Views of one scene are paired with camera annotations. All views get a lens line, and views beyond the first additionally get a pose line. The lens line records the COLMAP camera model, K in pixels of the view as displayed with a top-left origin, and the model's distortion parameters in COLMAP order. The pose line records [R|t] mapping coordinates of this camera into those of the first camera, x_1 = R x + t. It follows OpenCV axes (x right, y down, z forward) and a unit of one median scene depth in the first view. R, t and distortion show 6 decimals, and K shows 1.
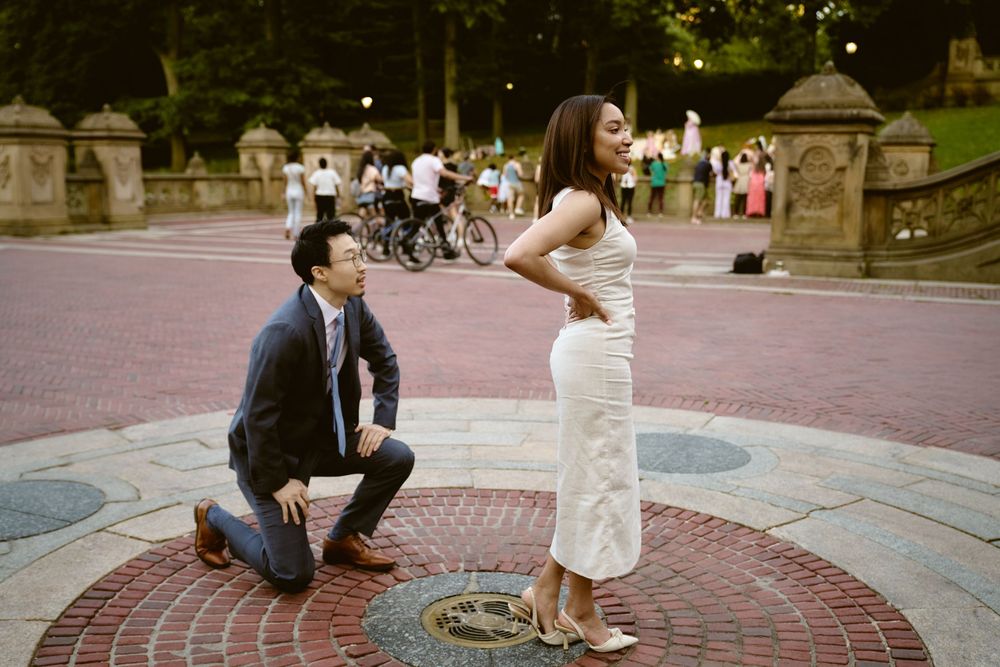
lens RADIAL K [[1045.7, 0, 495.1], [0, 1045.7, 333.2], [0, 0, 1]] dist [0.019519, 0.000000]
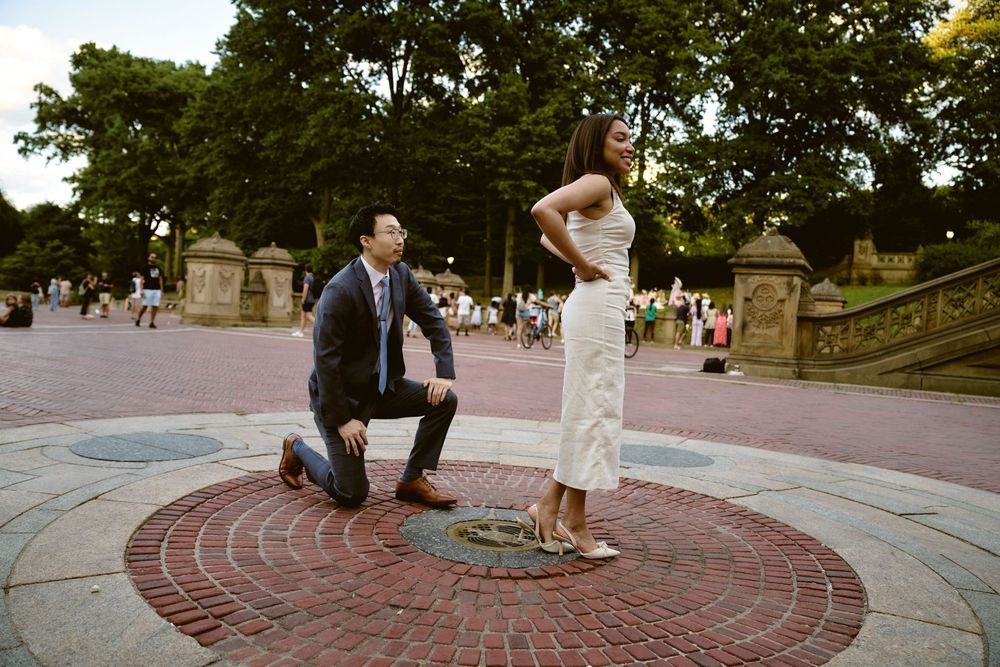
lens RADIAL K [[737.0, 0, 499.6], [0, 737.0, 338.7], [0, 0, 1]] dist [-0.087444, 0.064434]
pose [[0.997016, 0.059379, -0.049328, 0.005937], [-0.065262, 0.989656, -0.127761, 0.042171], [0.041231, 0.130599, 0.990578, 0.029536]]
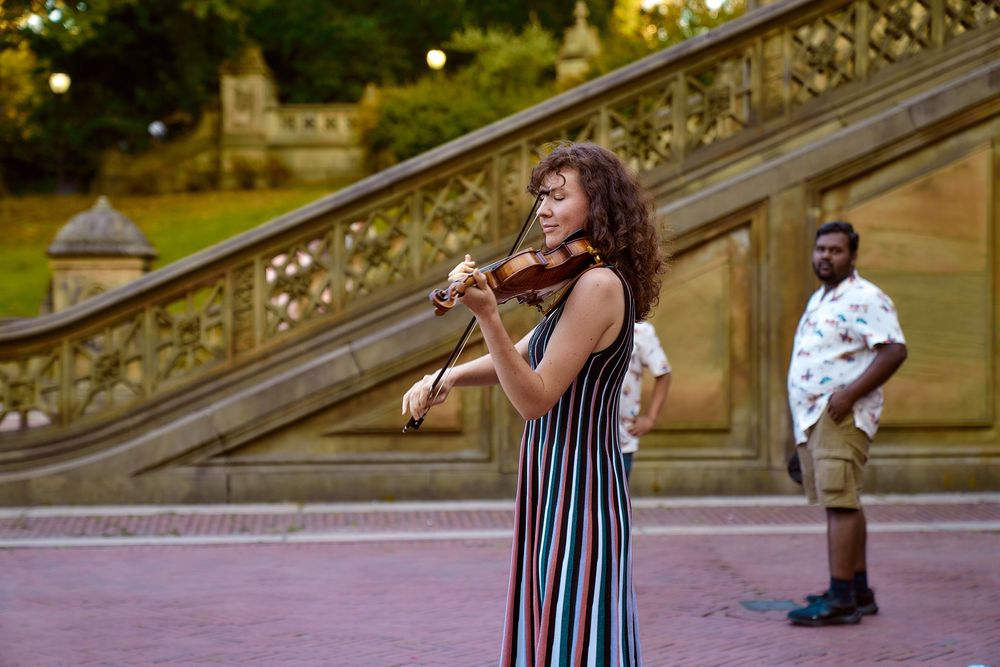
lens RADIAL K [[1963.1, 0, 506.4], [0, 1963.1, 331.3], [0, 0, 1]] dist [0.084391, 0.000000]
pose [[0.877075, -0.021975, 0.479851, 0.128247], [0.087360, 0.989591, -0.114358, -0.002132], [-0.472343, 0.142220, 0.869865, -0.014555]]
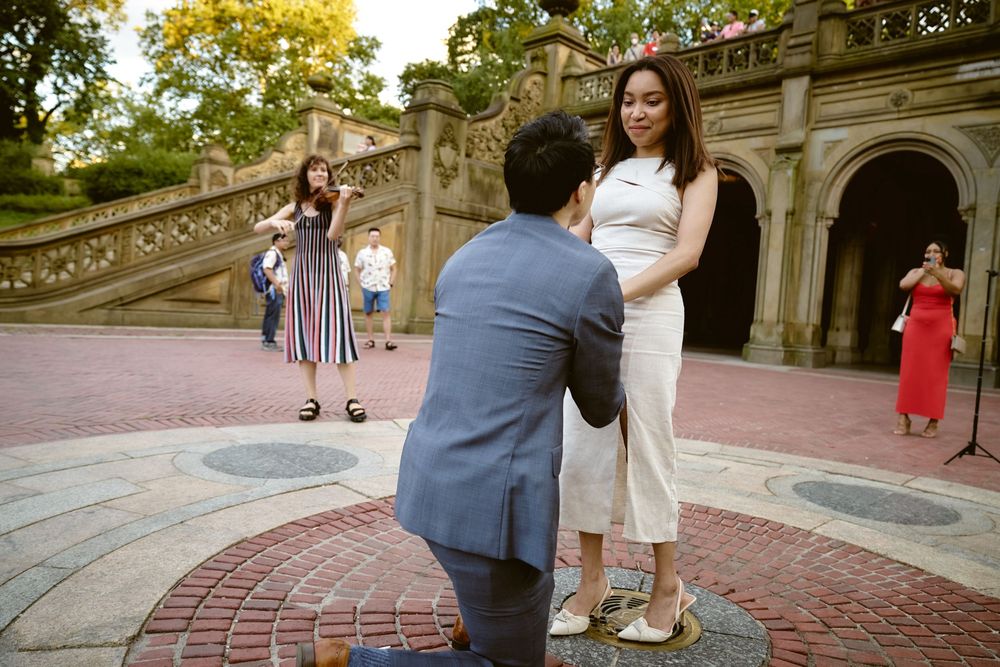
lens RADIAL K [[698.1, 0, 497.8], [0, 698.1, 332.4], [0, 0, 1]] dist [-0.004828, 0.007087]
pose [[0.329509, -0.023219, 0.943867, -0.169060], [0.072101, 0.997397, -0.000635, -0.001147], [-0.941395, 0.068263, 0.330325, 0.228650]]
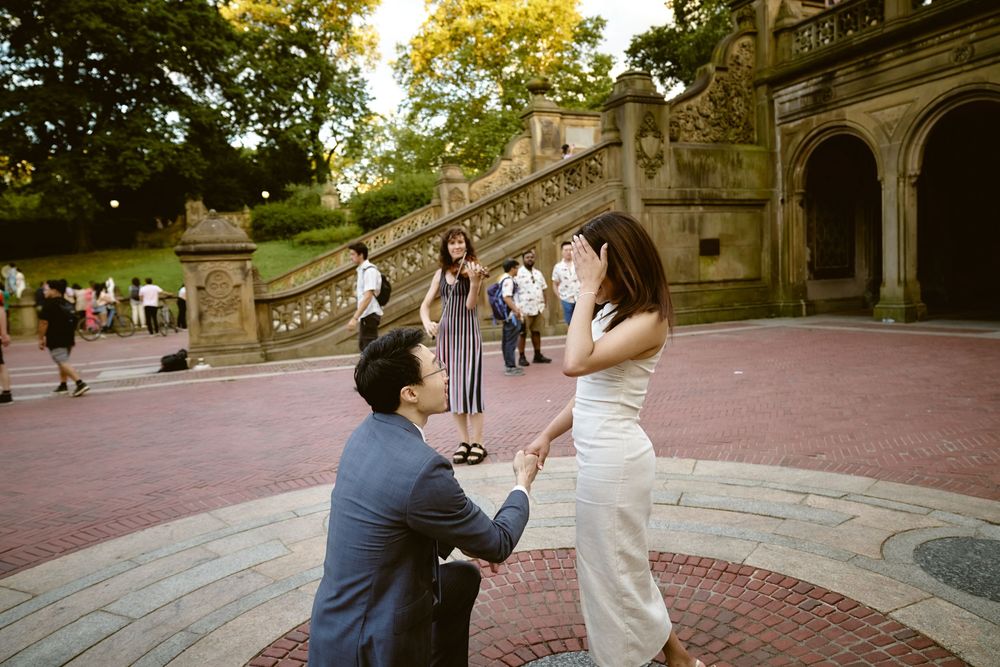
lens RADIAL K [[698.1, 0, 492.2], [0, 698.1, 331.9], [0, 0, 1]] dist [-0.004828, 0.007087]
pose [[0.647888, -0.098514, 0.755338, -0.151438], [0.167059, 0.985837, -0.014718, -0.027607], [-0.743190, 0.135721, 0.655170, 0.157540]]
